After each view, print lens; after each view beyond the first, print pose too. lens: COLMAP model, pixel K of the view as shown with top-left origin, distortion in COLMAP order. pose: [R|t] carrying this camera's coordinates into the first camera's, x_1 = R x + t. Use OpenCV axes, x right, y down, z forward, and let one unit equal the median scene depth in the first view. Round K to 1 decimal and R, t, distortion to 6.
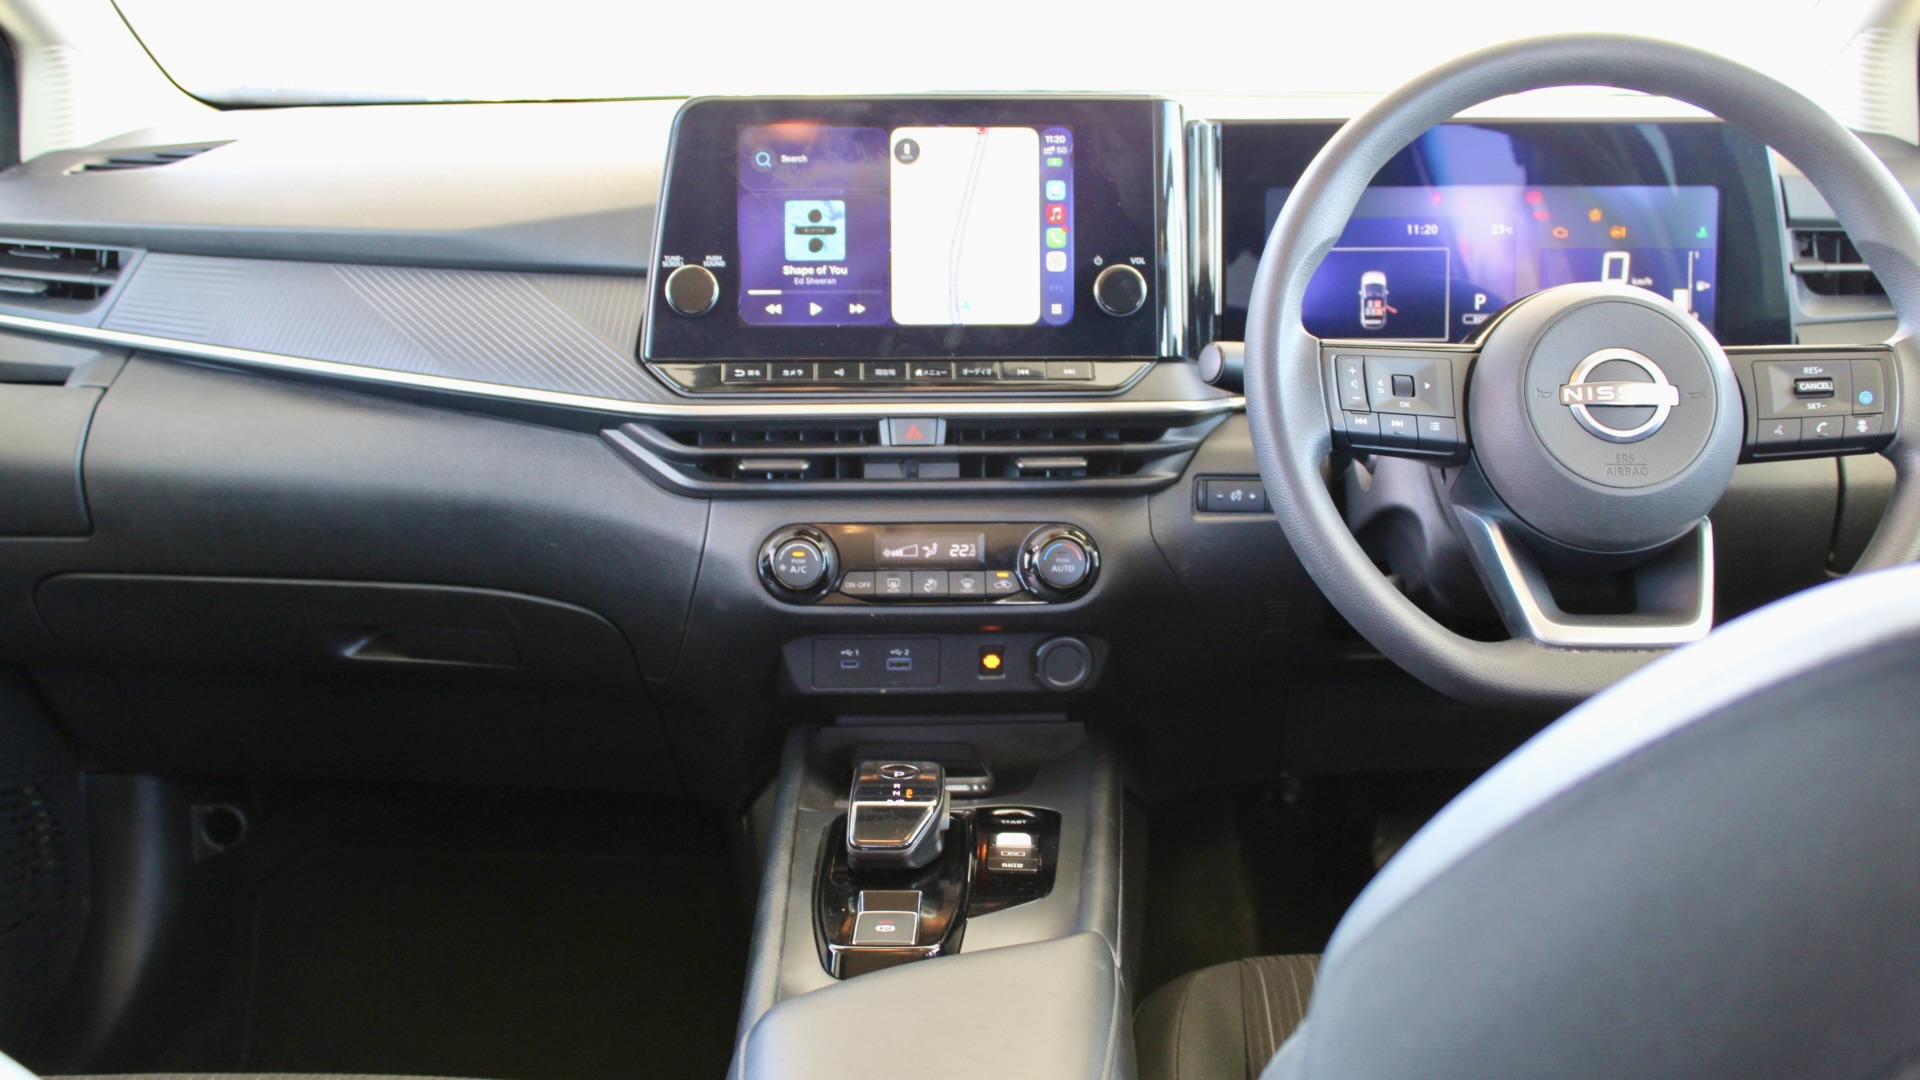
lens RADIAL K [[2103.2, 0, 955.5], [0, 2103.2, 540.4], [0, 0, 1]] dist [-0.122337, 0.146499]
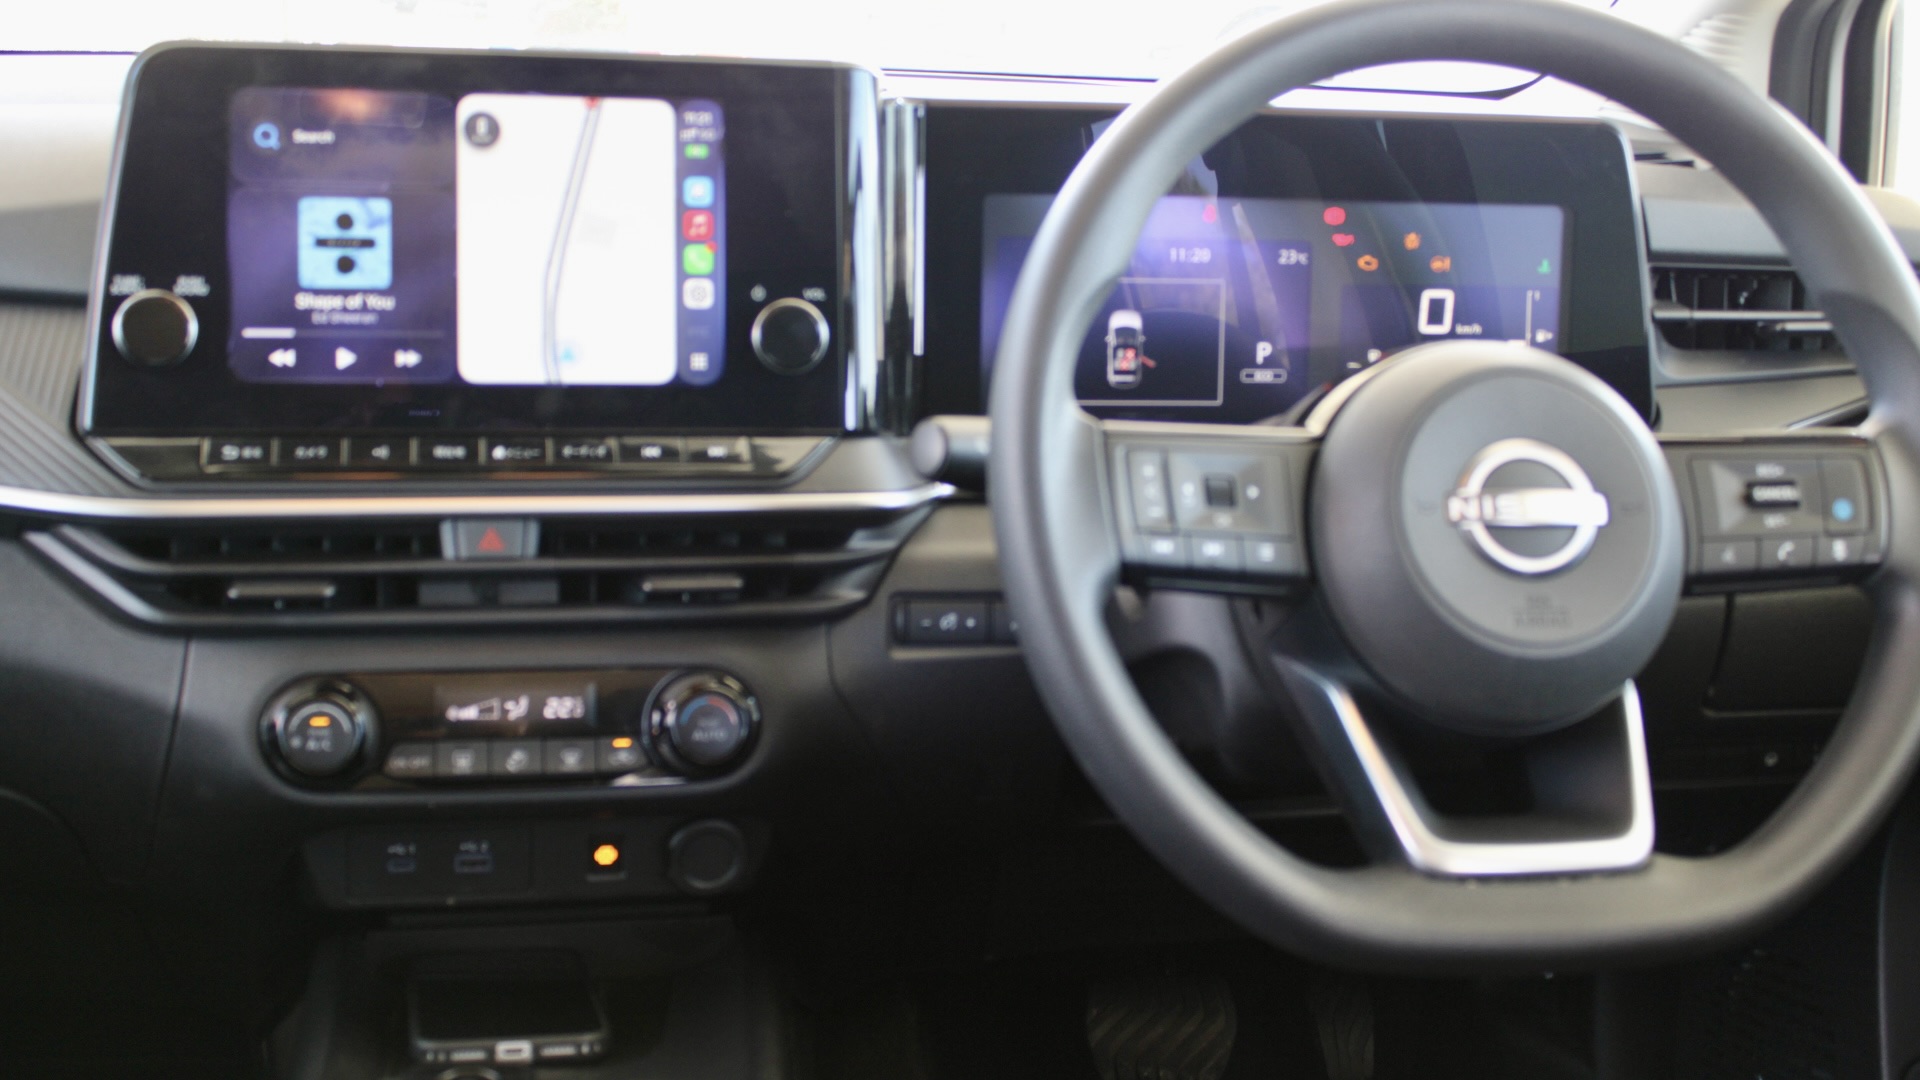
lens RADIAL K [[2120.7, 0, 960.0], [0, 2120.7, 540.0], [0, 0, 1]] dist [-0.118469, 0.182631]
pose [[0.982138, -0.002351, 0.188150, 0.000870], [0.002226, 0.999997, 0.000874, -0.051385], [-0.188151, -0.000439, 0.982140, 0.292252]]
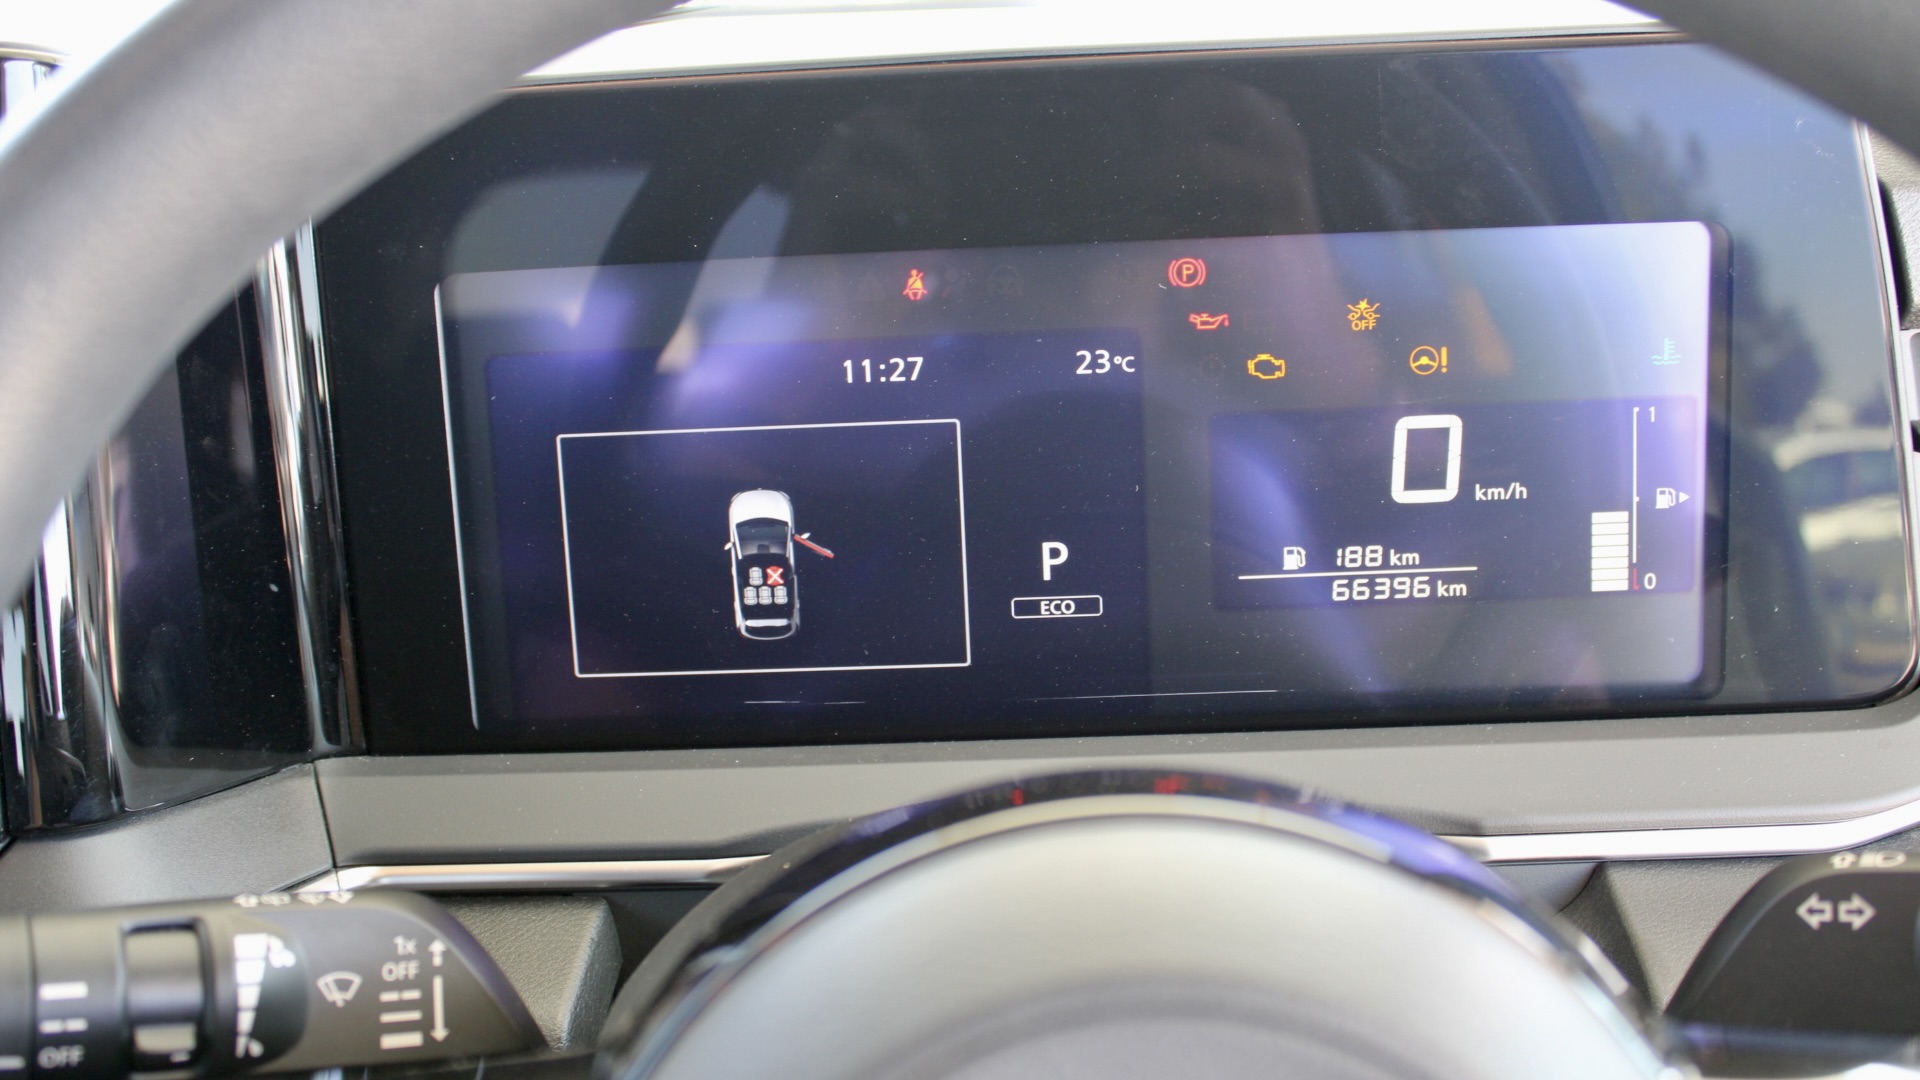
lens RADIAL K [[2043.1, 0, 958.1], [0, 2043.1, 535.3], [0, 0, 1]] dist [-0.131038, 0.161497]
pose [[0.999288, -0.030960, -0.021580, 0.259876], [0.031919, 0.998450, 0.045594, -0.145345], [0.020135, -0.046250, 0.998727, 0.688383]]
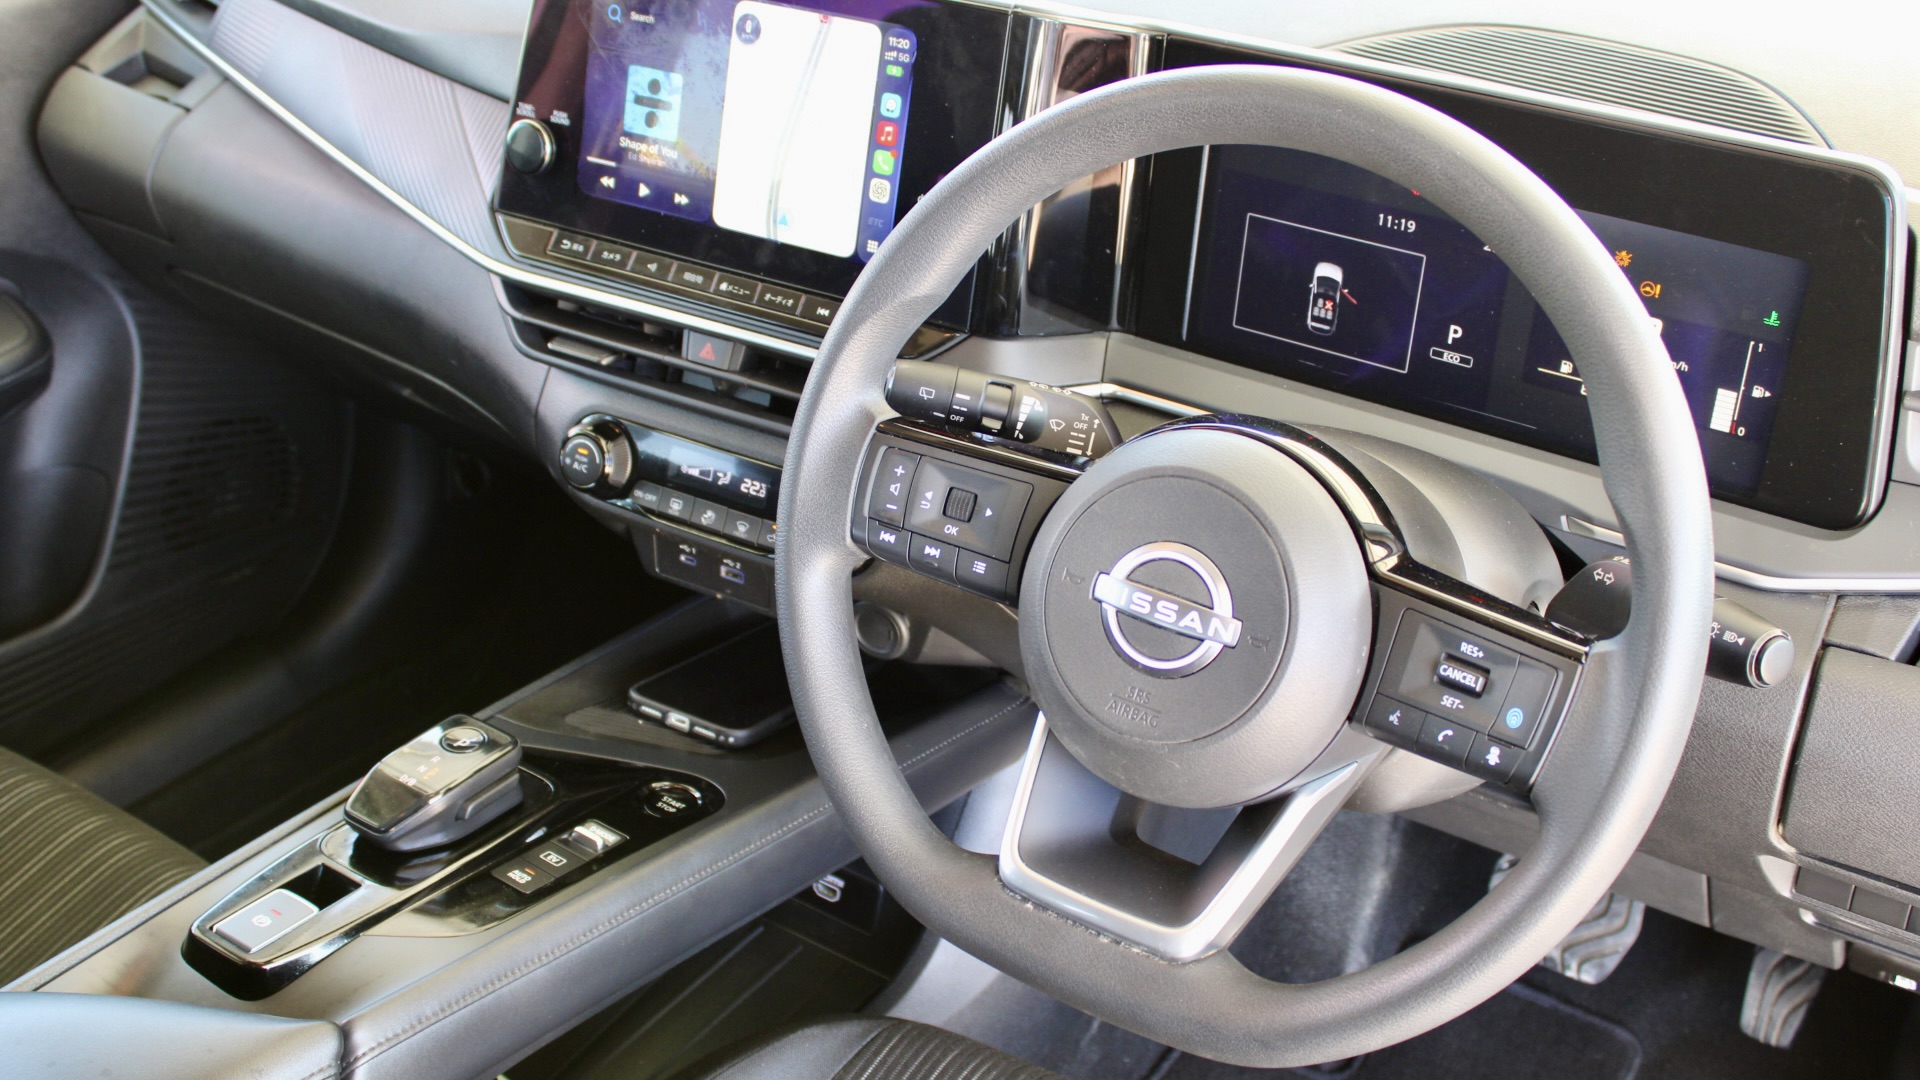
lens RADIAL K [[2120.7, 0, 960.0], [0, 2120.7, 540.0], [0, 0, 1]] dist [-0.118469, 0.182631]
pose [[0.836823, 0.284492, -0.467751, 0.508108], [-0.157638, 0.943408, 0.291773, -0.252677], [0.524288, -0.170427, 0.834312, 0.293248]]
